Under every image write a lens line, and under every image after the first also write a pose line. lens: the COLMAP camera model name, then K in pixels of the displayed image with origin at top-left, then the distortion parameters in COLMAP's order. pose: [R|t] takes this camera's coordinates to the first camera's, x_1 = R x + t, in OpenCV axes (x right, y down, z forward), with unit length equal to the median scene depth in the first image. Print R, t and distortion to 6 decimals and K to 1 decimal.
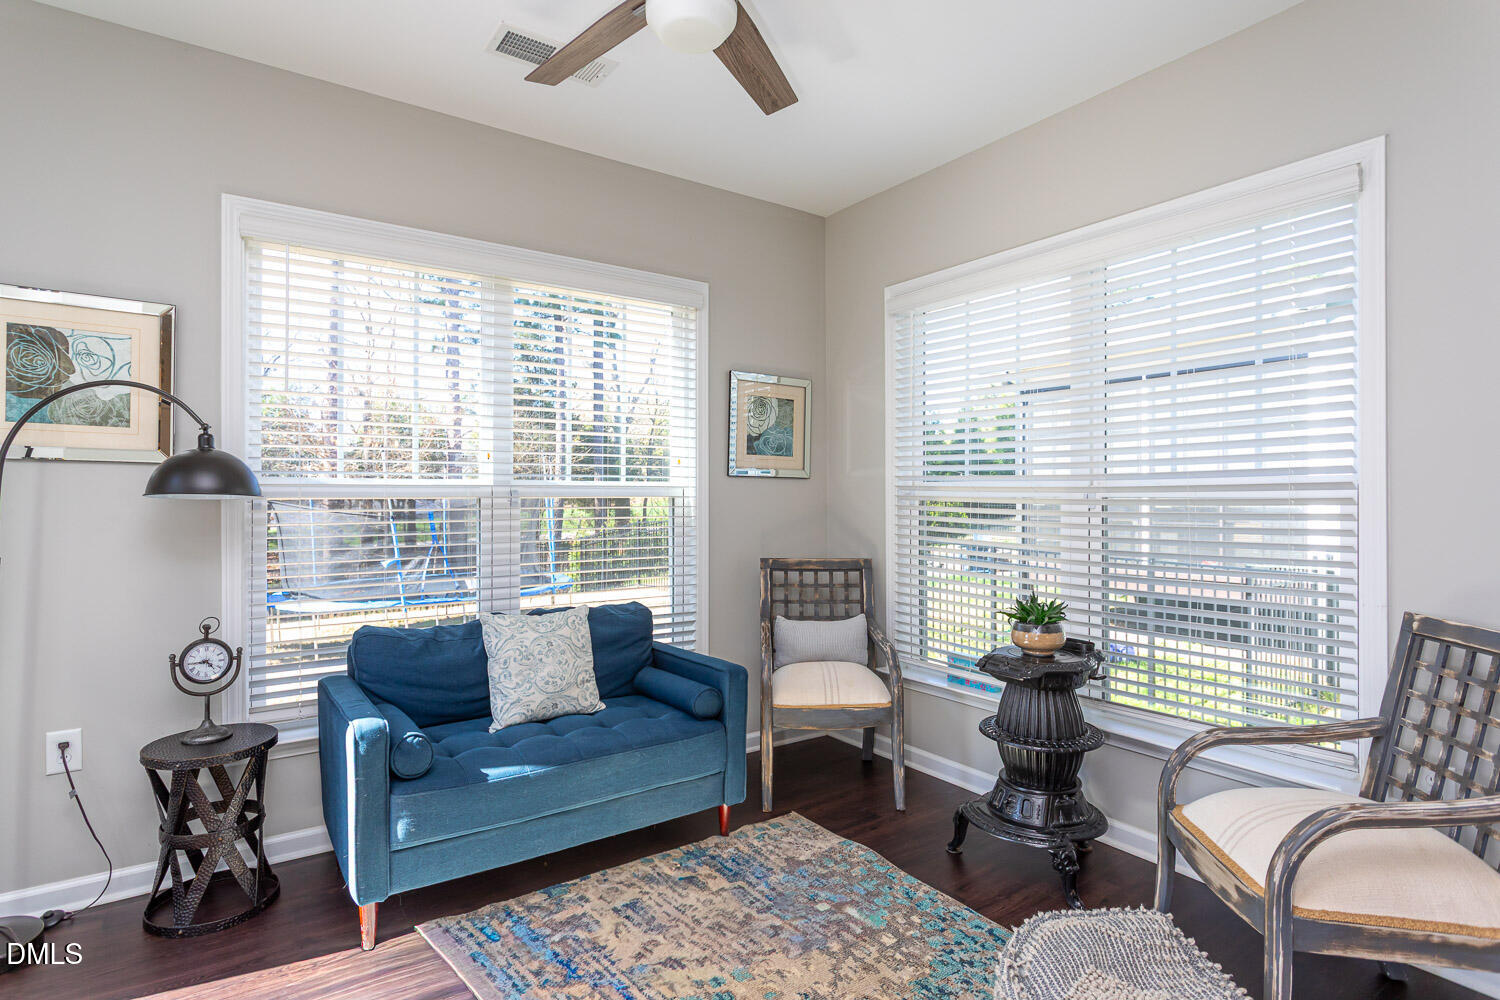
lens RADIAL K [[752.2, 0, 750.0], [0, 752.2, 500.0], [0, 0, 1]] dist [-0.001673, 0.001300]
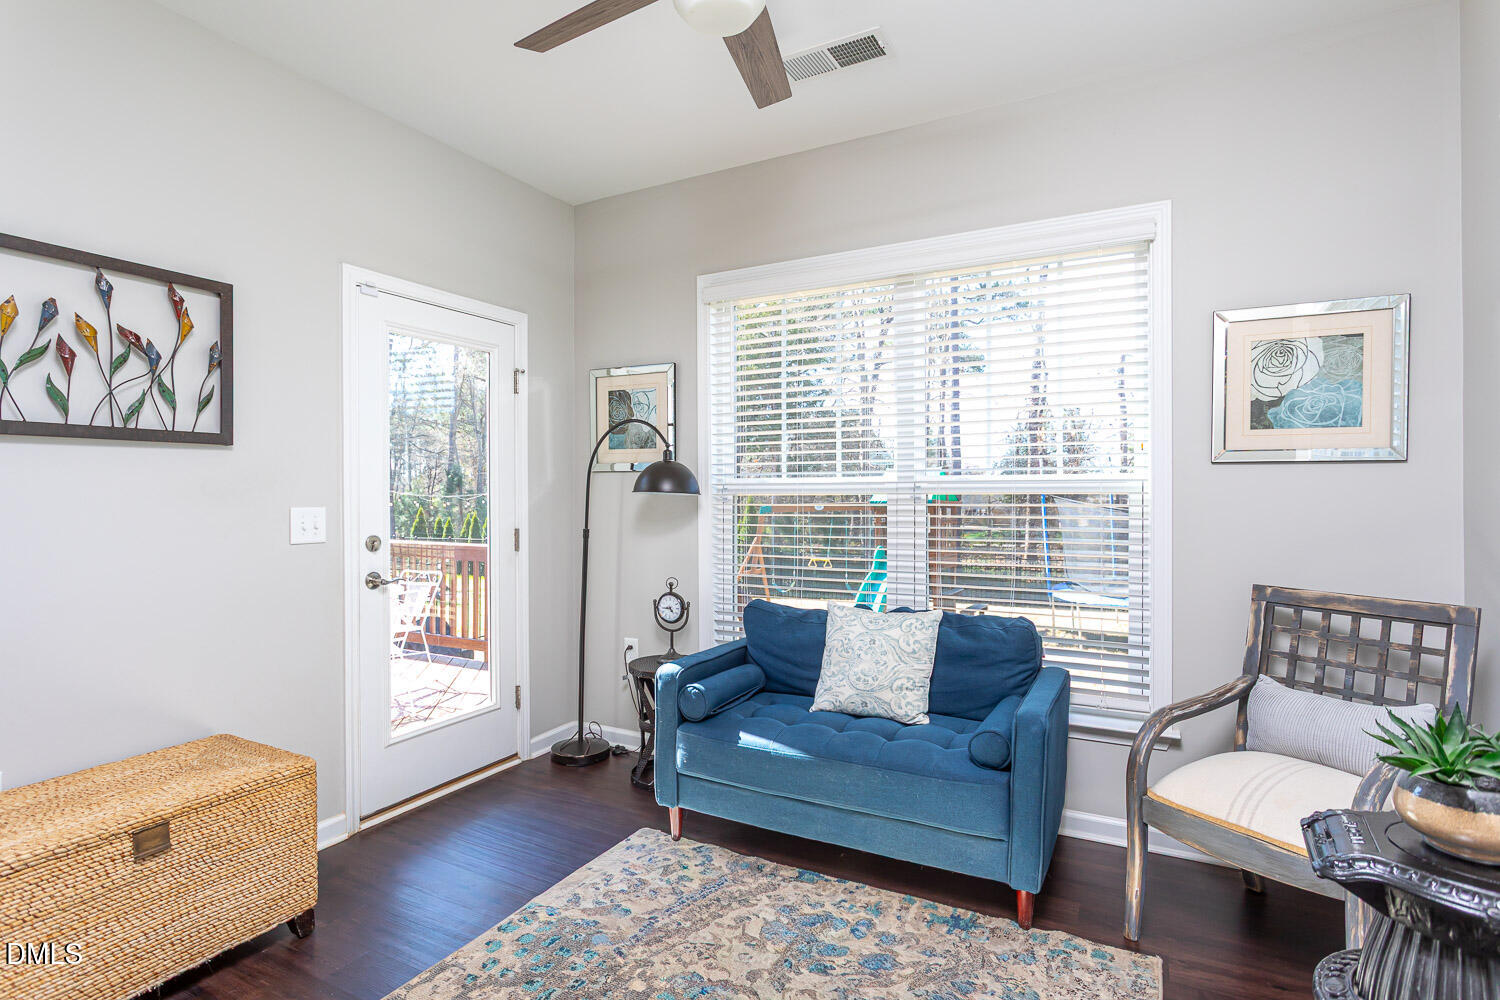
lens RADIAL K [[764.0, 0, 730.1], [0, 764.0, 493.4], [0, 0, 1]] dist [-0.001494, 0.002578]
pose [[0.451781, -0.000500, -0.892129, 0.559389], [-0.000734, 0.999999, -0.000932, -0.003194], [0.892129, 0.001076, 0.451780, 0.385677]]
